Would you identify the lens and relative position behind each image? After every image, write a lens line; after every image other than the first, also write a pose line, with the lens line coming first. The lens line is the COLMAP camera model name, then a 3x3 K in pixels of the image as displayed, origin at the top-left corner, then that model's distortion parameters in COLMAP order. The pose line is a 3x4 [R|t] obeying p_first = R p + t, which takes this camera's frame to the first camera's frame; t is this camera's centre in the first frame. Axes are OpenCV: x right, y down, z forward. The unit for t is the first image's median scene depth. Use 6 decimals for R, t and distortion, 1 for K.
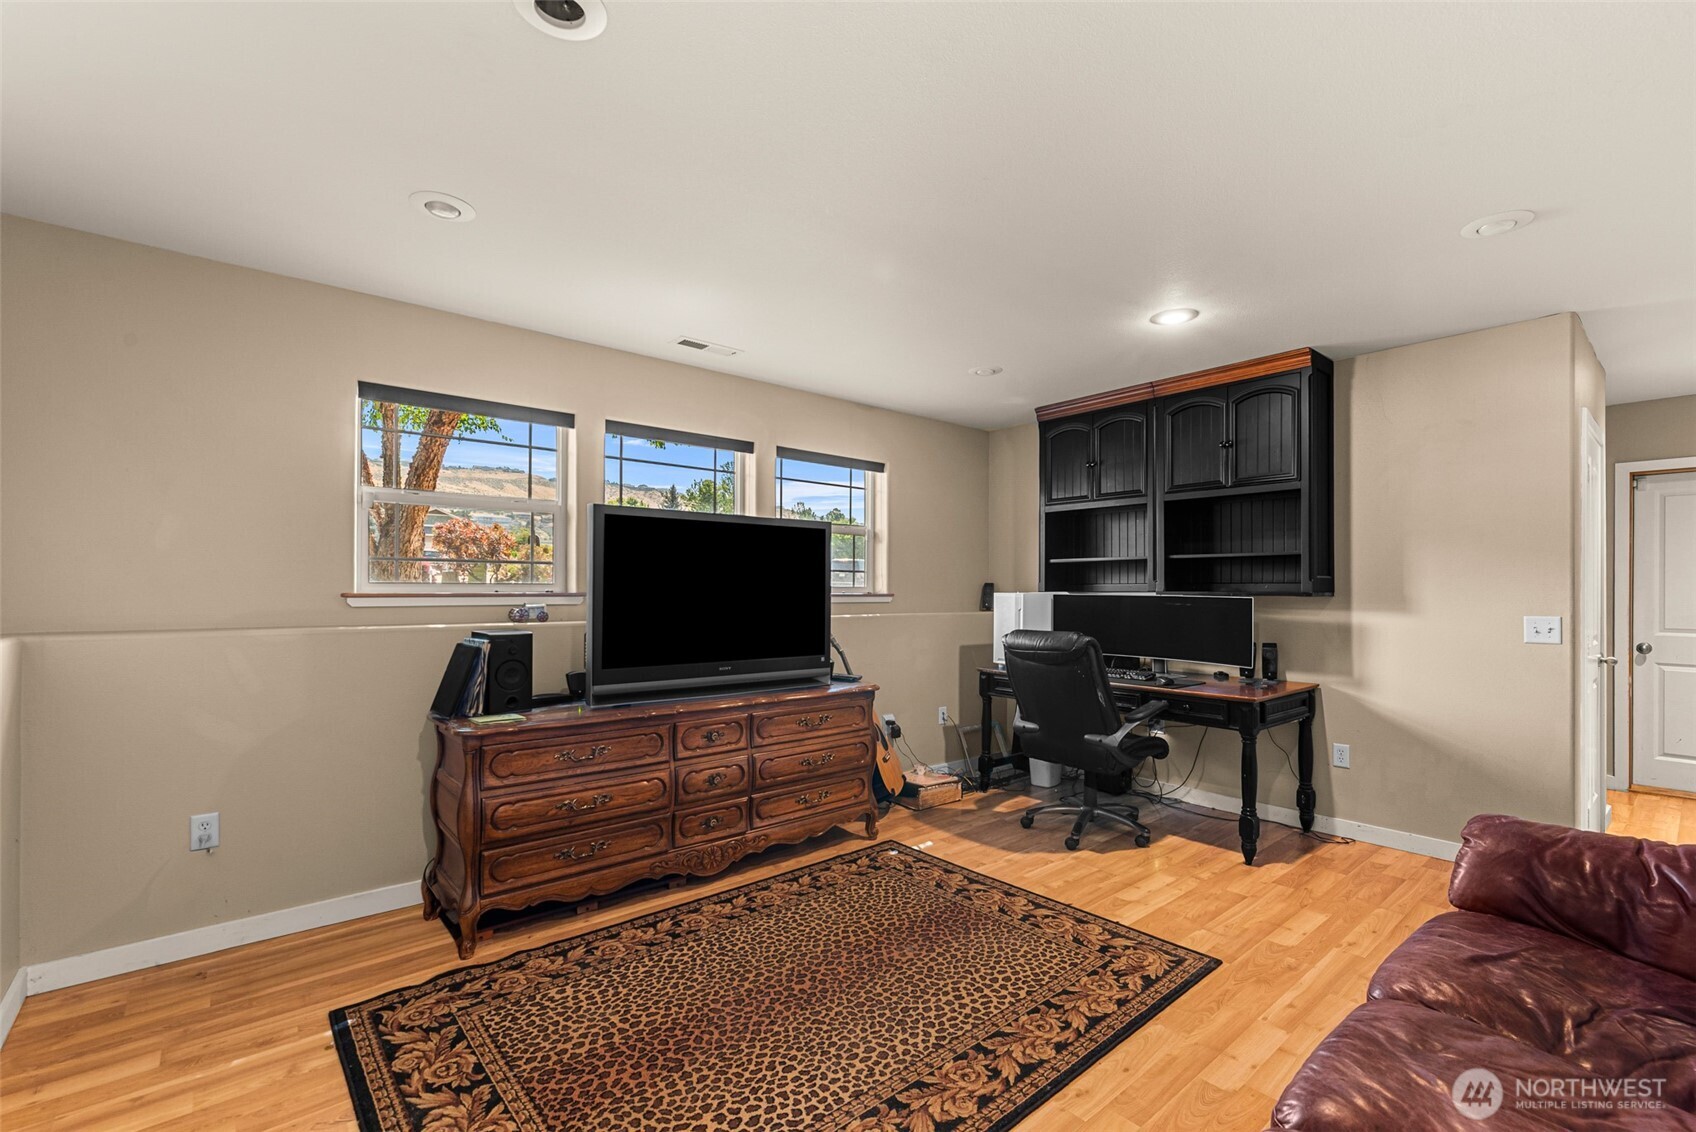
lens RADIAL K [[750.8, 0, 862.0], [0, 750.8, 588.9], [0, 0, 1]] dist [0.001035, -0.001092]
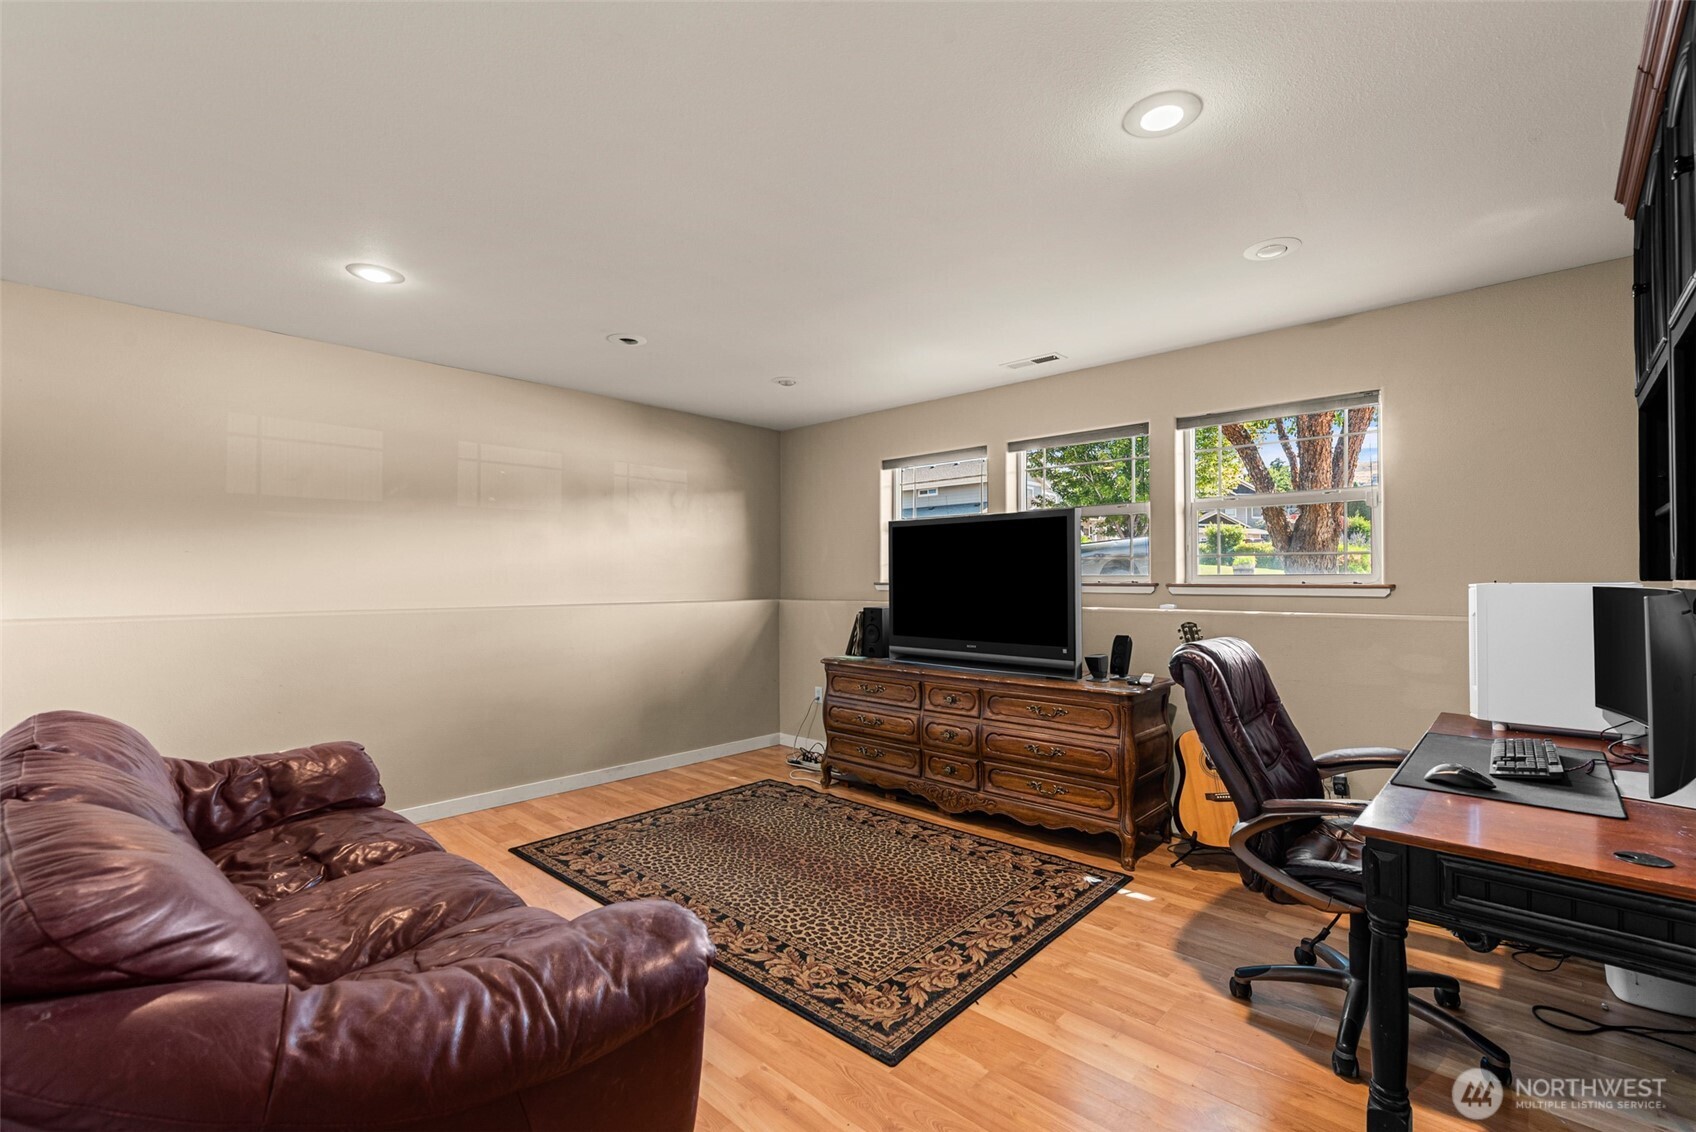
lens RADIAL K [[750.8, 0, 849.7], [0, 750.8, 568.5], [0, 0, 1]] dist [0.001035, -0.001092]
pose [[0.096008, -0.017172, -0.995232, 1.055562], [0.003881, 0.999850, -0.016877, 0.002553], [0.995373, -0.002242, 0.096060, 0.750161]]
